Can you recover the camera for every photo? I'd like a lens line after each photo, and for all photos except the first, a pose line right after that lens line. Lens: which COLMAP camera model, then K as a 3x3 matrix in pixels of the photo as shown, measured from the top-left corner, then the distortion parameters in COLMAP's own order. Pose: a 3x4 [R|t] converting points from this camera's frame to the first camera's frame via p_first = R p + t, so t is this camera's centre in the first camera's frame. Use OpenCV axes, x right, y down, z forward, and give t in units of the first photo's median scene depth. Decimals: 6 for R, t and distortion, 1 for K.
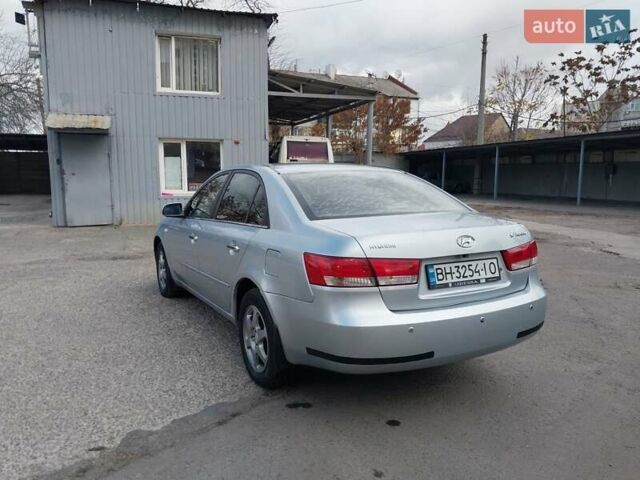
lens RADIAL K [[499.0, 0, 309.3], [0, 499.0, 241.2], [0, 0, 1]] dist [0.005376, -0.007862]
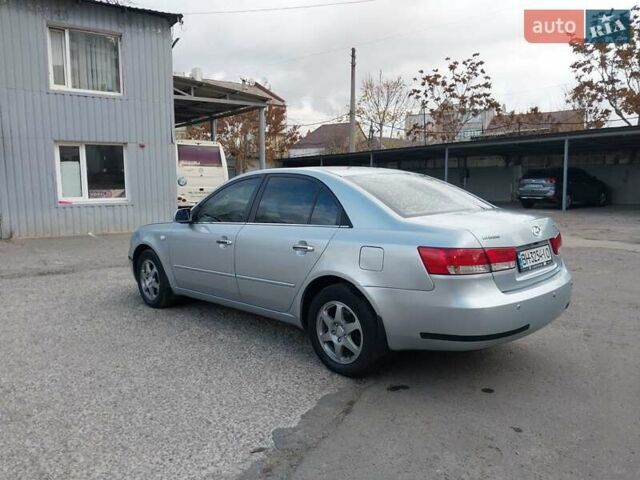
lens RADIAL K [[499.0, 0, 316.1], [0, 499.0, 243.1], [0, 0, 1]] dist [0.005376, -0.007862]
pose [[0.958019, -0.042599, 0.283523, -0.120034], [0.044692, 0.999000, -0.000913, 0.001416], [-0.283201, 0.013546, 0.958965, 0.000269]]
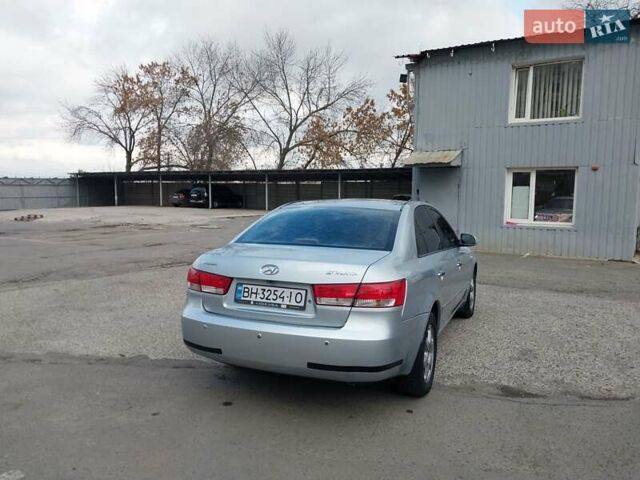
lens RADIAL K [[499.0, 0, 313.2], [0, 499.0, 242.8], [0, 0, 1]] dist [0.005376, -0.007862]
pose [[0.614728, 0.078959, -0.784777, 0.289679], [-0.117110, 0.993085, 0.008184, -0.018557], [0.779997, 0.086874, 0.619724, 0.077629]]
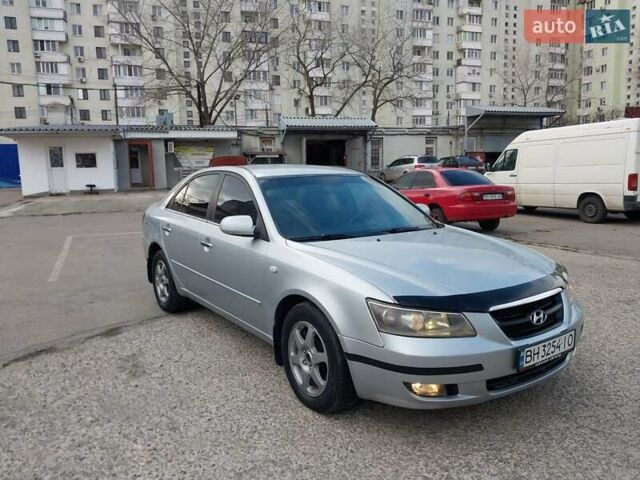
lens RADIAL K [[499.0, 0, 324.8], [0, 499.0, 244.3], [0, 0, 1]] dist [0.005376, -0.007862]
pose [[-0.992077, 0.036684, -0.120160, 0.006250], [0.002462, 0.961916, 0.273334, -0.102261], [0.125611, 0.270872, -0.954385, 0.750981]]
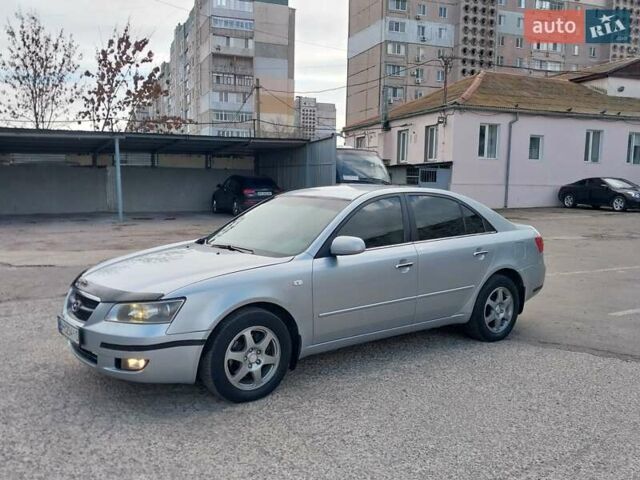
lens RADIAL K [[598.0, 0, 307.7], [0, 598.0, 254.4], [0, 0, 1]] dist [0.014313, 0.000000]
pose [[-0.145932, -0.115531, 0.982526, -0.464491], [0.120043, 0.983751, 0.133505, -0.070647], [-0.981984, 0.137428, -0.129692, 0.473642]]
